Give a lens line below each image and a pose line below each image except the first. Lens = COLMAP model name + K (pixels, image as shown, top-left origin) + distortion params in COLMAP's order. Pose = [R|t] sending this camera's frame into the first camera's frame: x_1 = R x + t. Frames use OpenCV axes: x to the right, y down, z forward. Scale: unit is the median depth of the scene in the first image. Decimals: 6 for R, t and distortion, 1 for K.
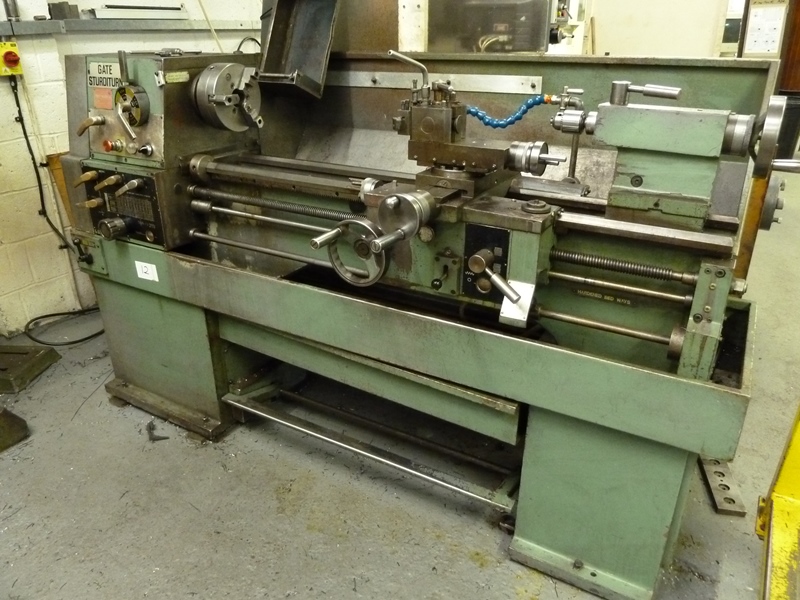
lens RADIAL K [[601.9, 0, 400.0], [0, 601.9, 300.0], [0, 0, 1]] dist [-0.074868, 0.060074]
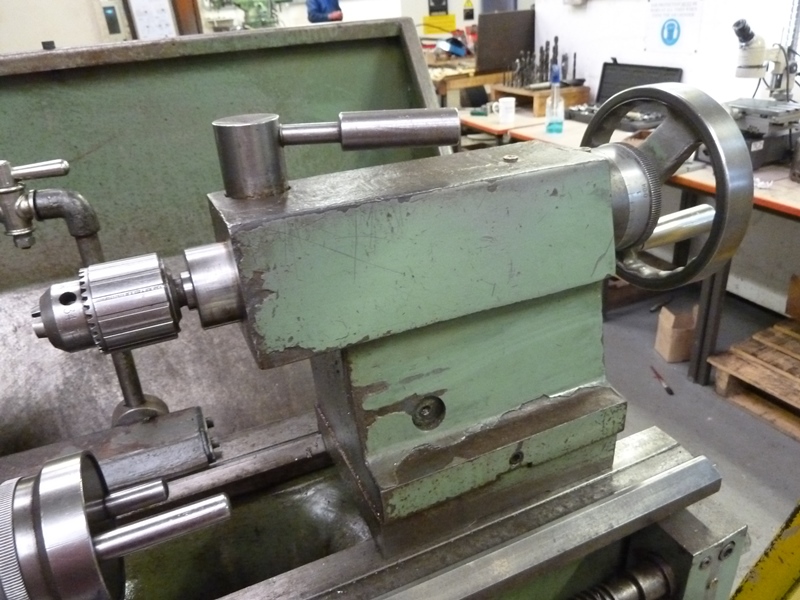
lens RADIAL K [[601.9, 0, 400.0], [0, 601.9, 300.0], [0, 0, 1]] dist [-0.074868, 0.060074]
pose [[0.574923, -0.391480, 0.718476, 0.177830], [0.389873, 0.903086, 0.180095, -0.309041], [-0.719349, 0.176574, 0.671832, 0.763756]]
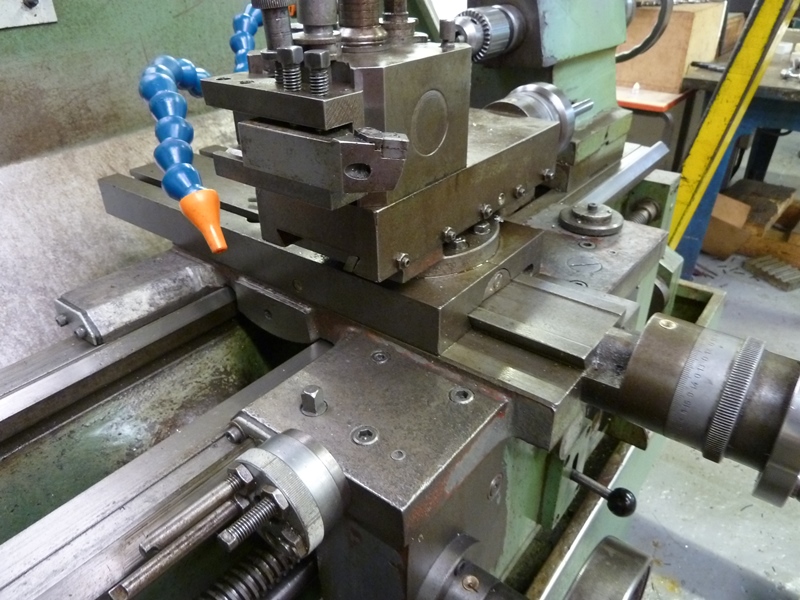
lens RADIAL K [[601.9, 0, 400.0], [0, 601.9, 300.0], [0, 0, 1]] dist [-0.074868, 0.060074]
pose [[0.131558, -0.509819, 0.850163, -0.215180], [0.420207, 0.805435, 0.417972, -0.359346], [-0.897841, 0.302257, 0.320191, 0.988039]]
